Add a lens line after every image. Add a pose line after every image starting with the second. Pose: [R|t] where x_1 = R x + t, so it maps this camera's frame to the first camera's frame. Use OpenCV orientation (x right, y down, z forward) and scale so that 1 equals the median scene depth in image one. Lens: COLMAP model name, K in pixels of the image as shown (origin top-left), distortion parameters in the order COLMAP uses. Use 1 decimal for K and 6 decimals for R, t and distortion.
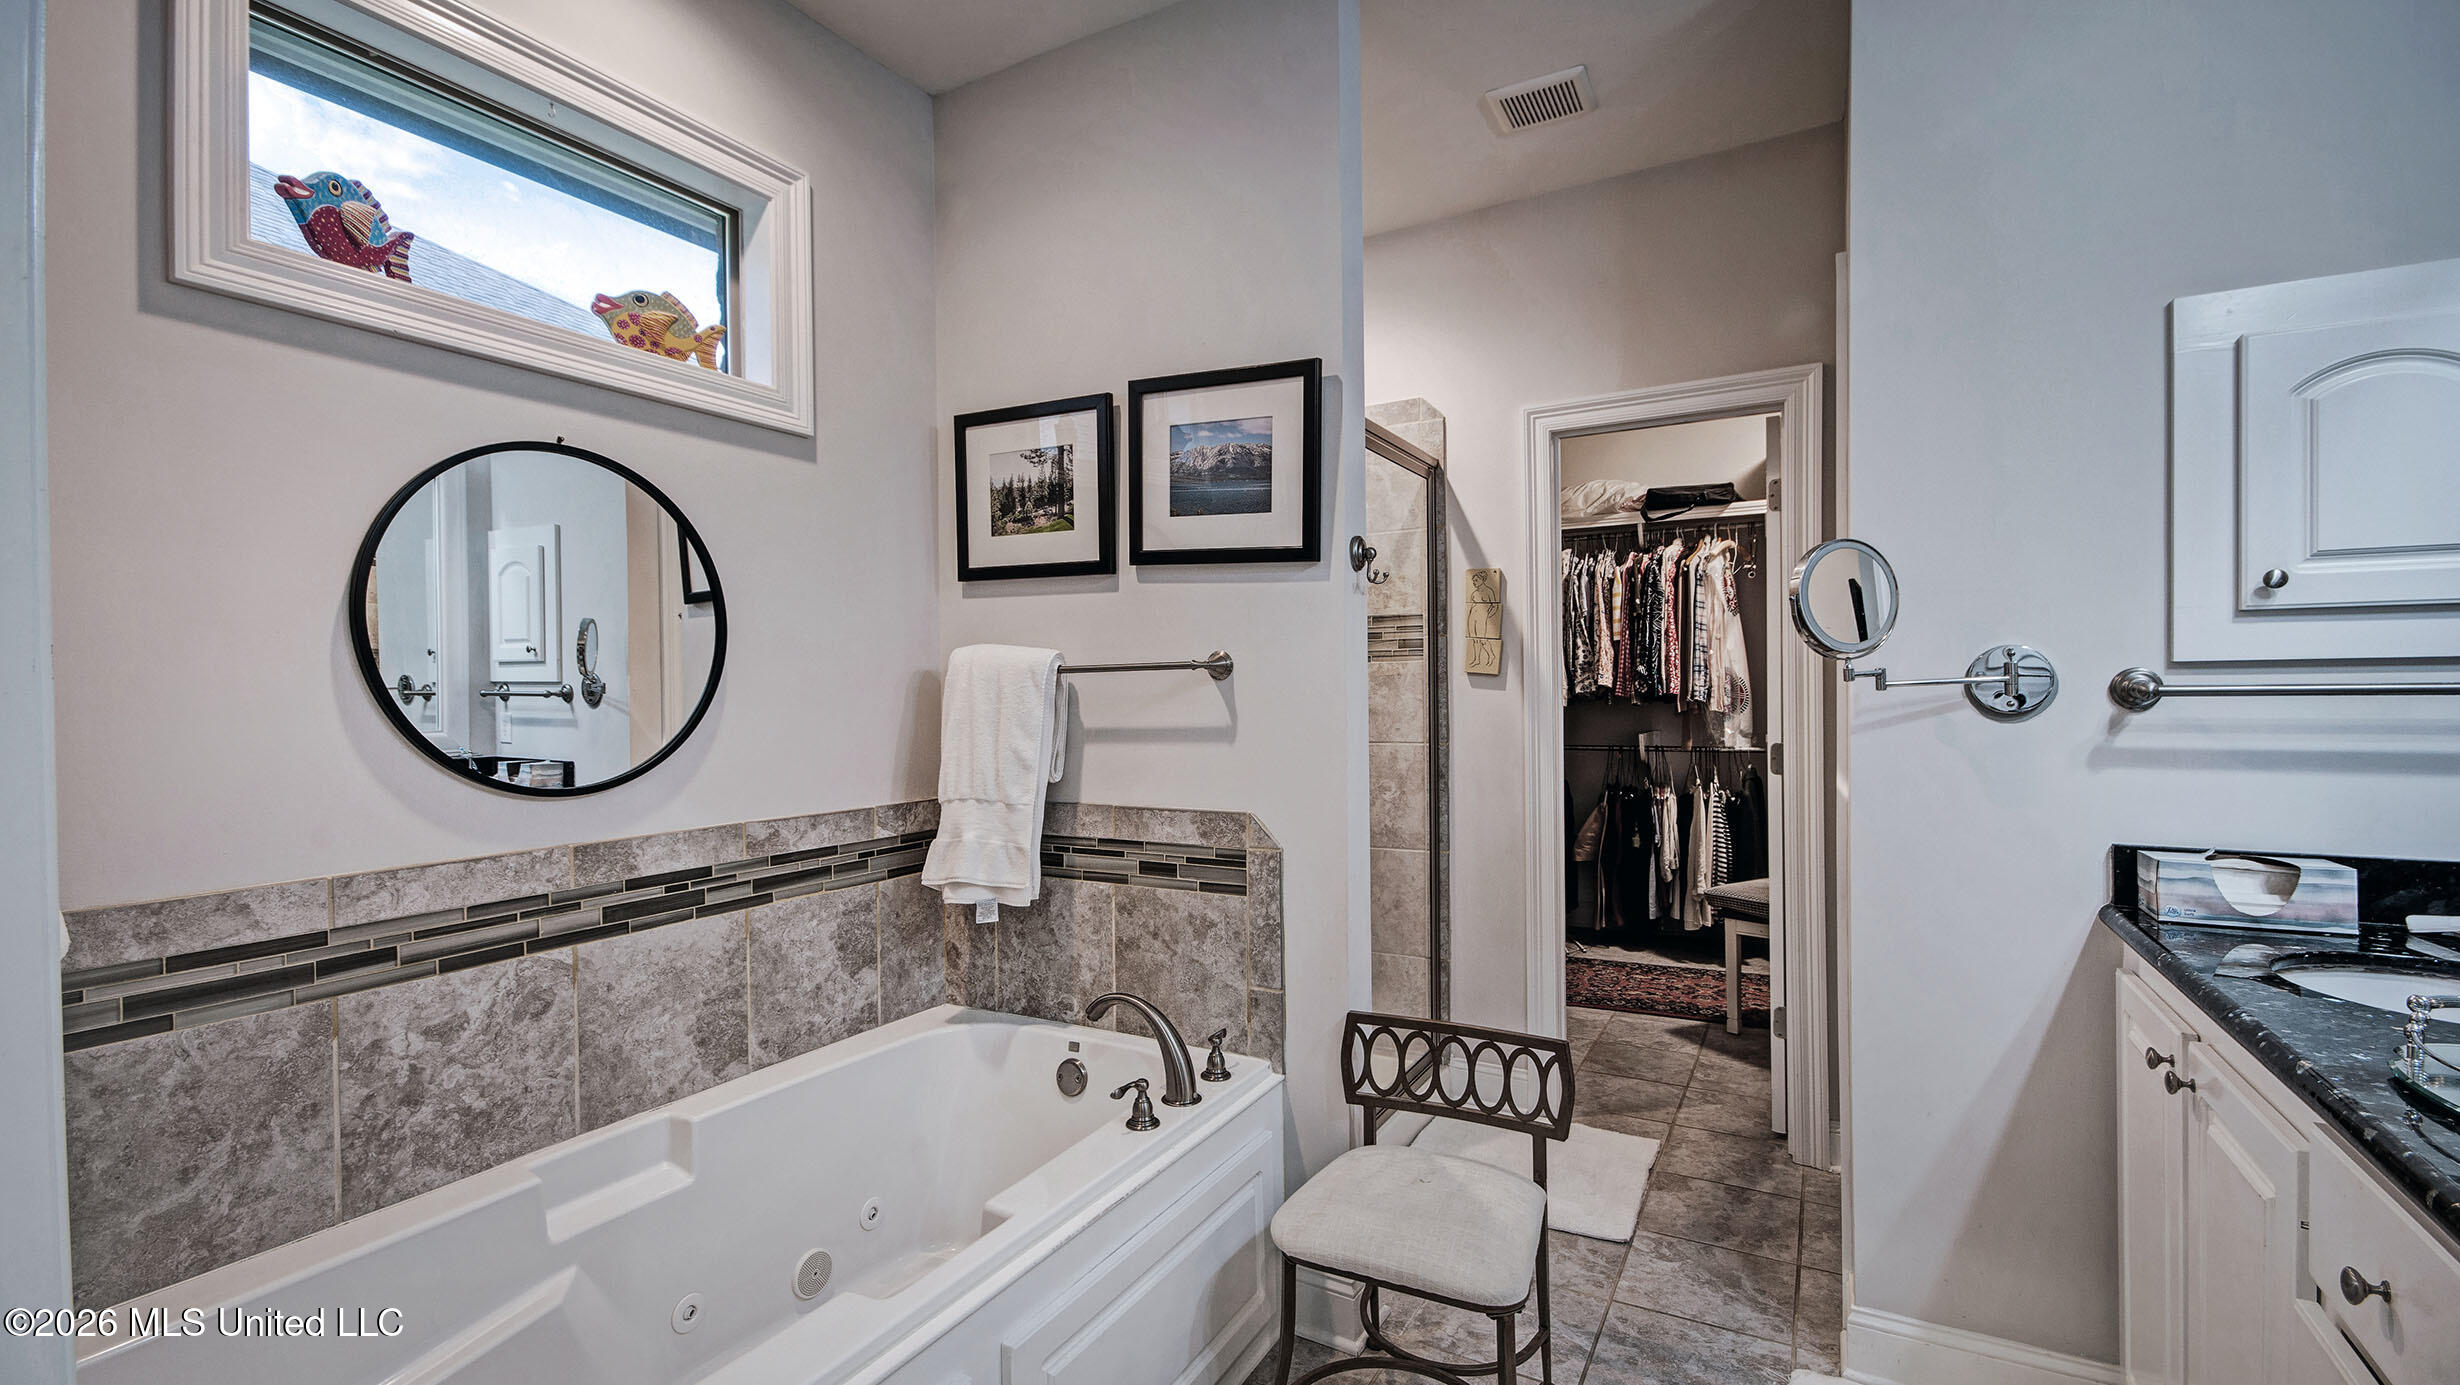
lens RADIAL K [[1080.8, 0, 1211.3], [0, 1080.8, 690.9], [0, 0, 1]] dist [0.004089, -0.010493]
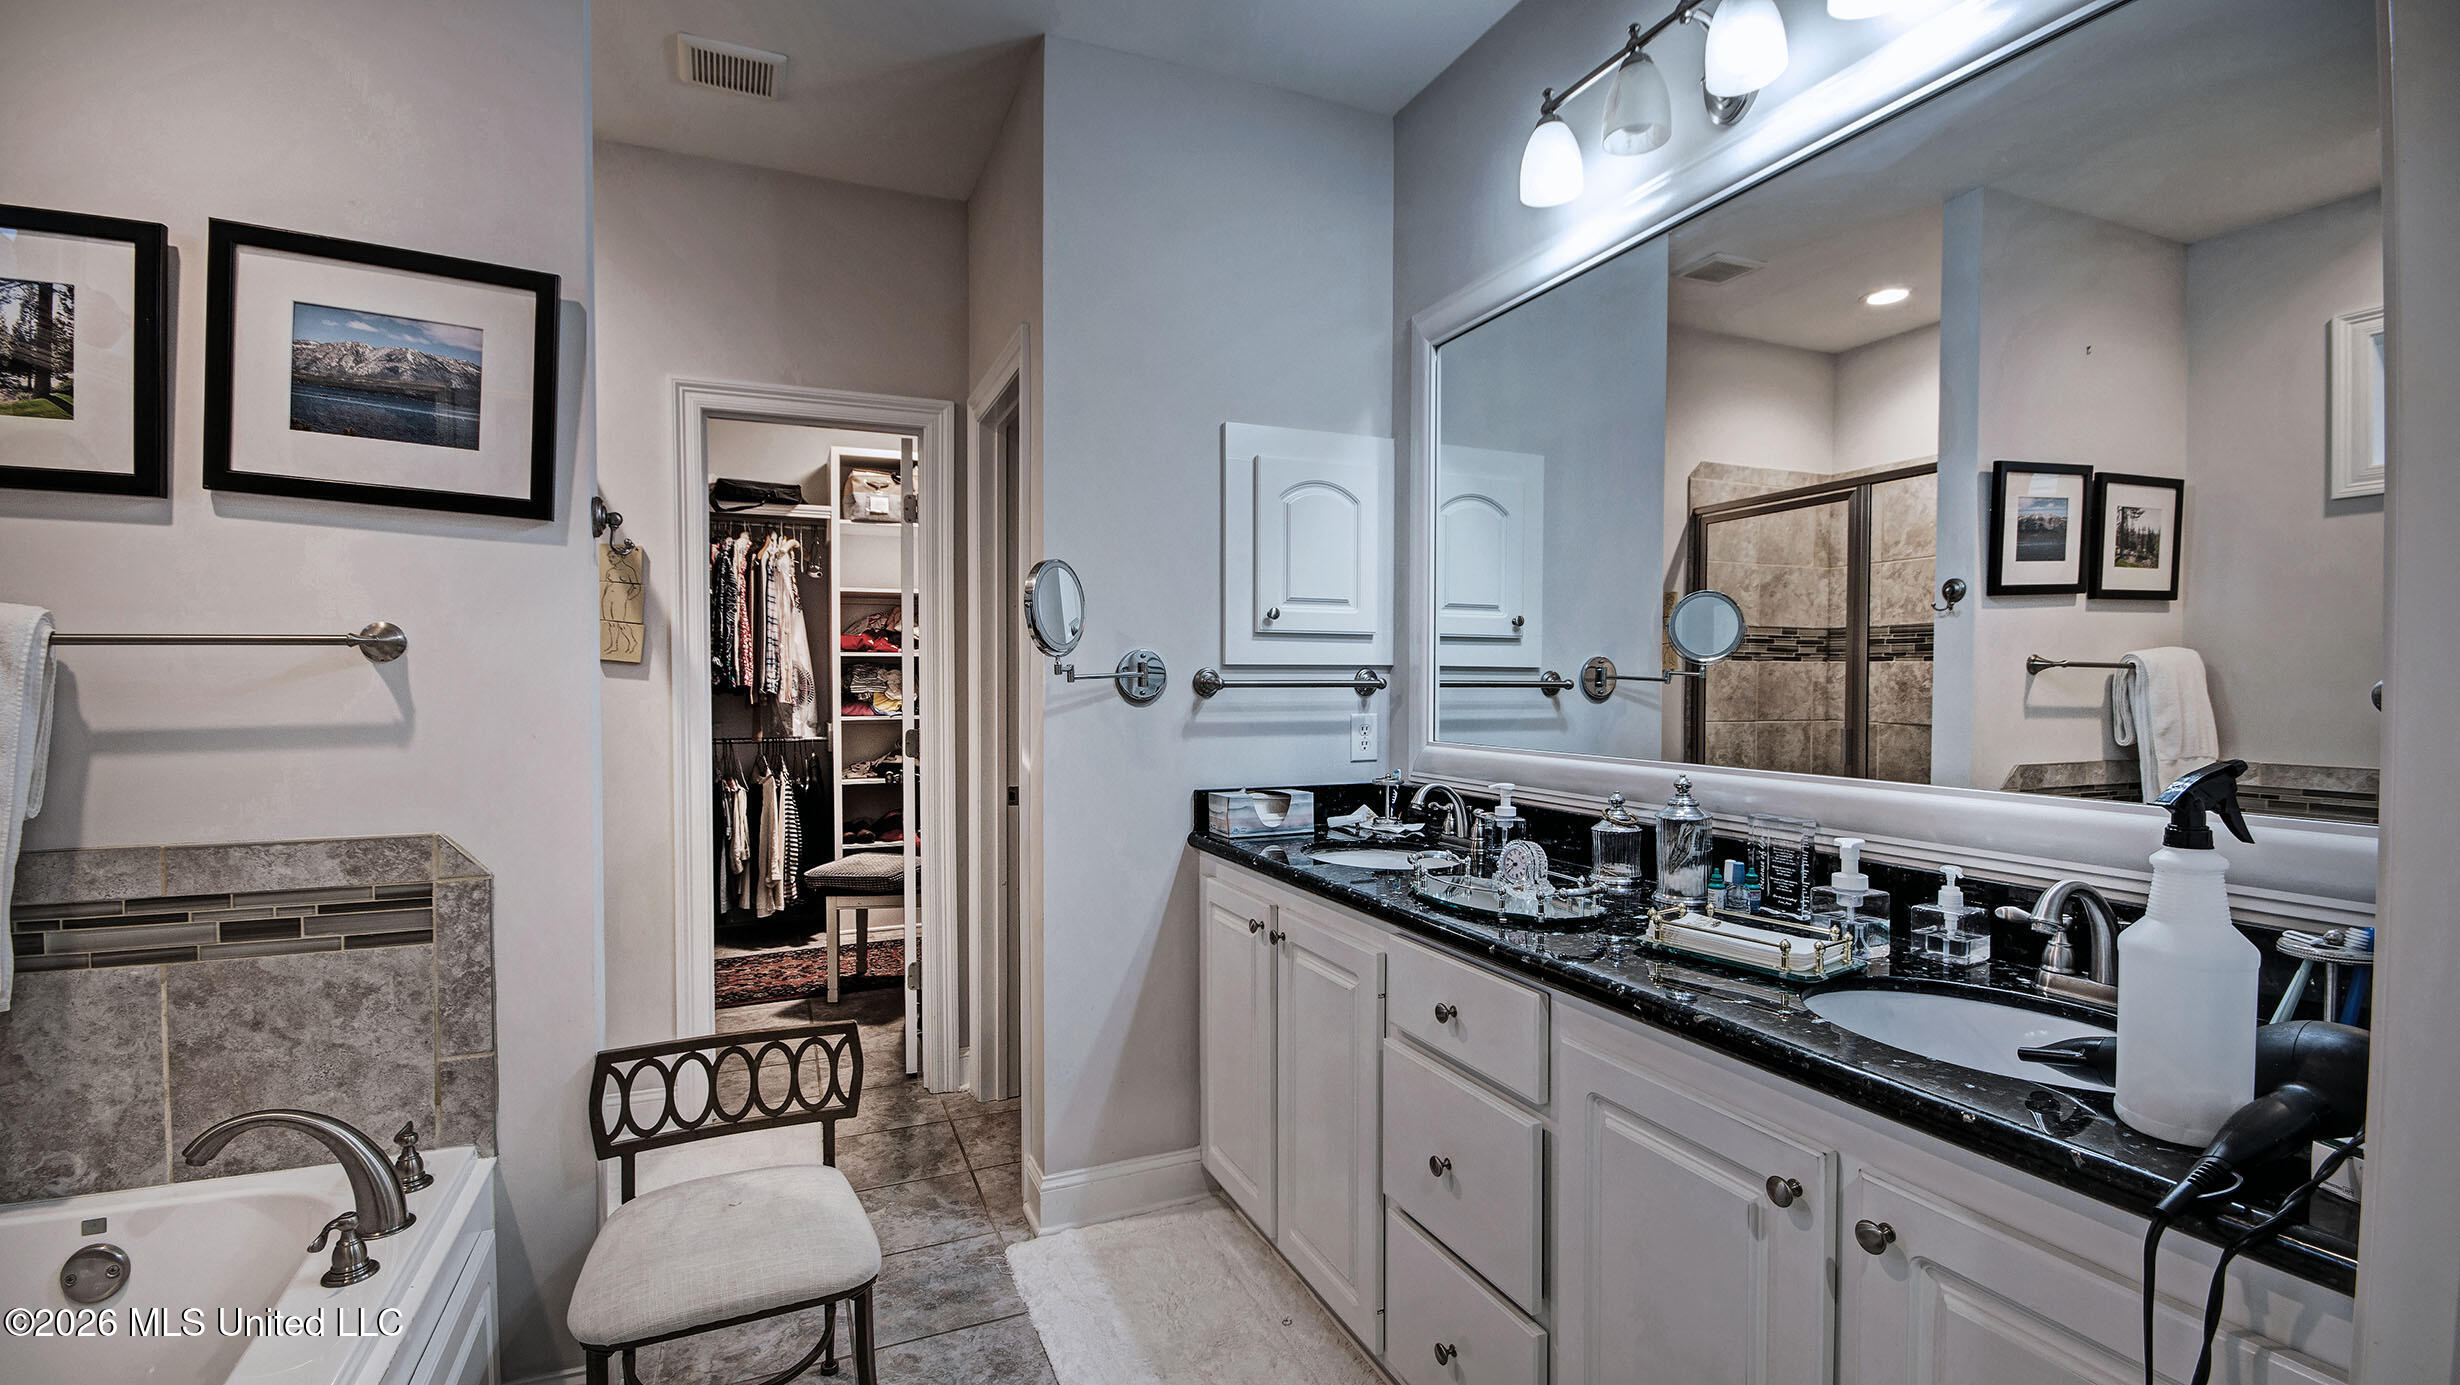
lens RADIAL K [[1080.8, 0, 1224.6], [0, 1080.8, 694.0], [0, 0, 1]] dist [0.004089, -0.010493]
pose [[0.588787, -0.000001, 0.808288, -0.252252], [-0.006516, 0.999968, 0.004747, 0.005134], [-0.808262, -0.008062, 0.588768, 0.090059]]
